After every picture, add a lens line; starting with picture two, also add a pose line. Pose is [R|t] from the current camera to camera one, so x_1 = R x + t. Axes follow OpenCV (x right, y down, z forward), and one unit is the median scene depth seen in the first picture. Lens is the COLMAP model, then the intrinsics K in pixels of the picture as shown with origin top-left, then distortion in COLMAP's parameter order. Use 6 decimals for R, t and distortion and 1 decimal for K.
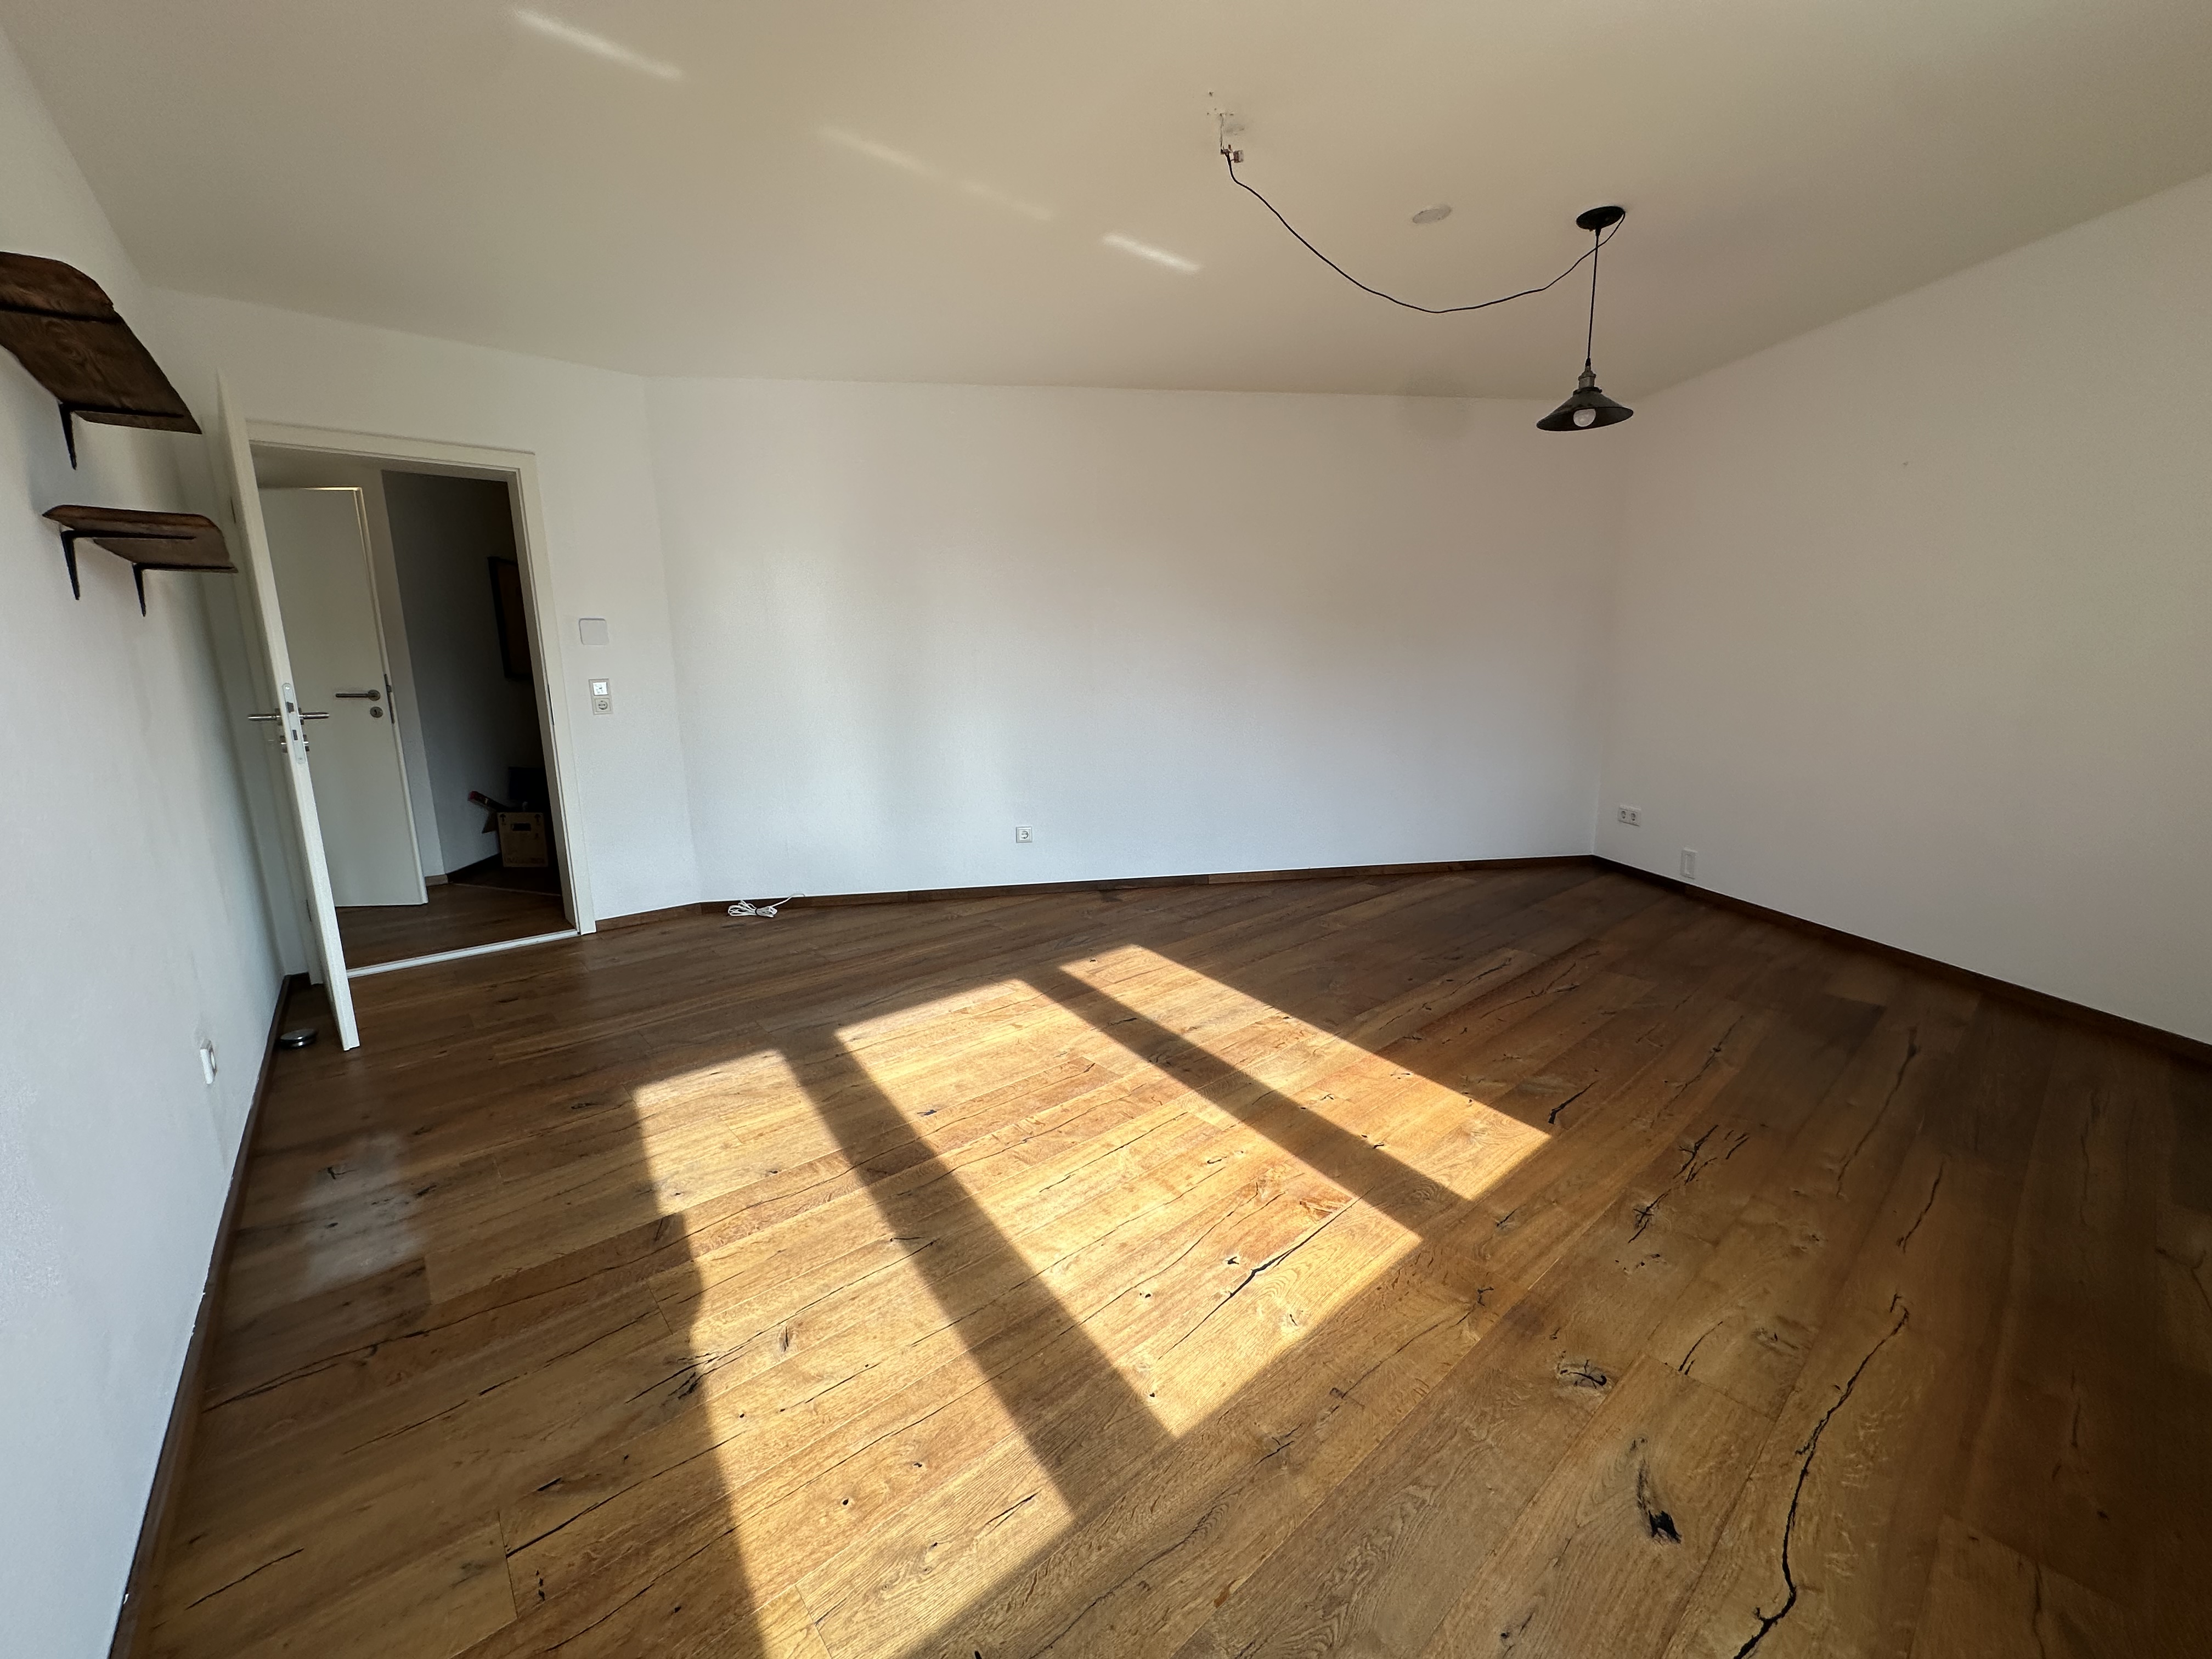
lens RADIAL K [[886.5, 0, 1115.1], [0, 886.5, 826.5], [0, 0, 1]] dist [-0.001244, -0.000397]
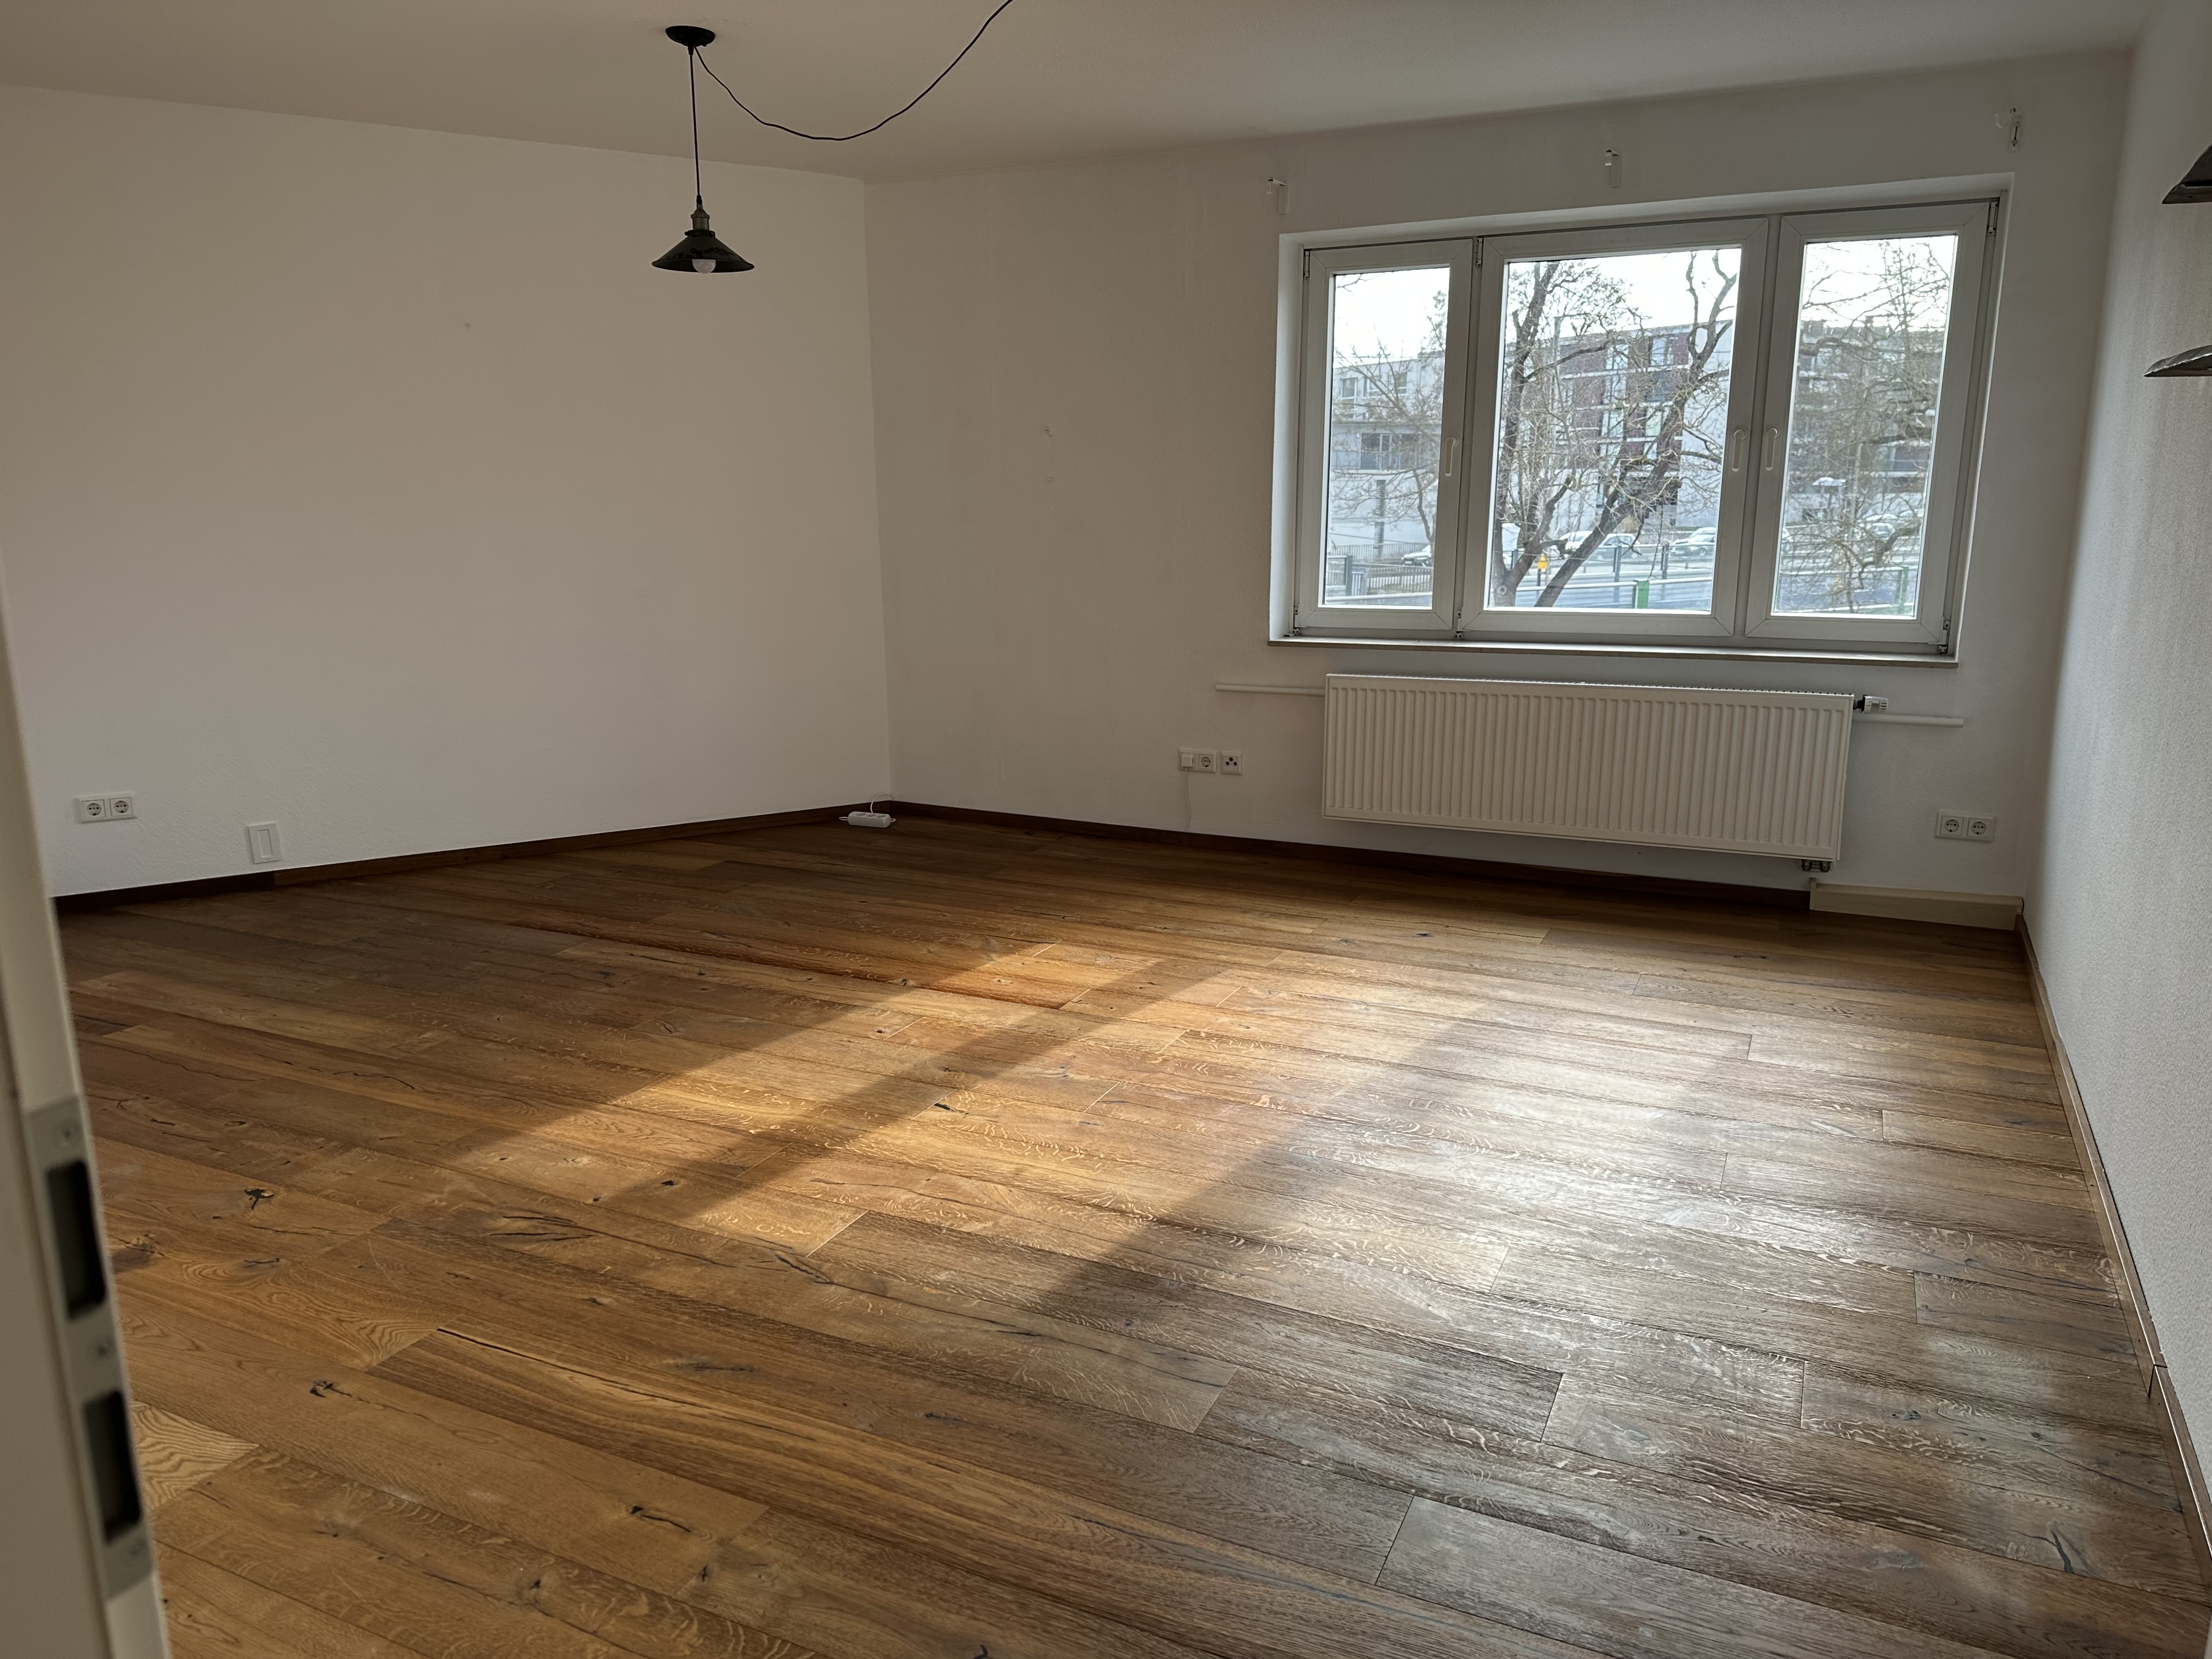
lens RADIAL K [[1561.1, 0, 1108.7], [0, 1561.1, 836.2], [0, 0, 1]] dist [-0.000208, -0.004768]
pose [[-0.415696, -0.178993, 0.891717, -0.813846], [0.171754, 0.947353, 0.270228, -0.206957], [-0.893139, 0.265488, -0.363068, 1.000823]]
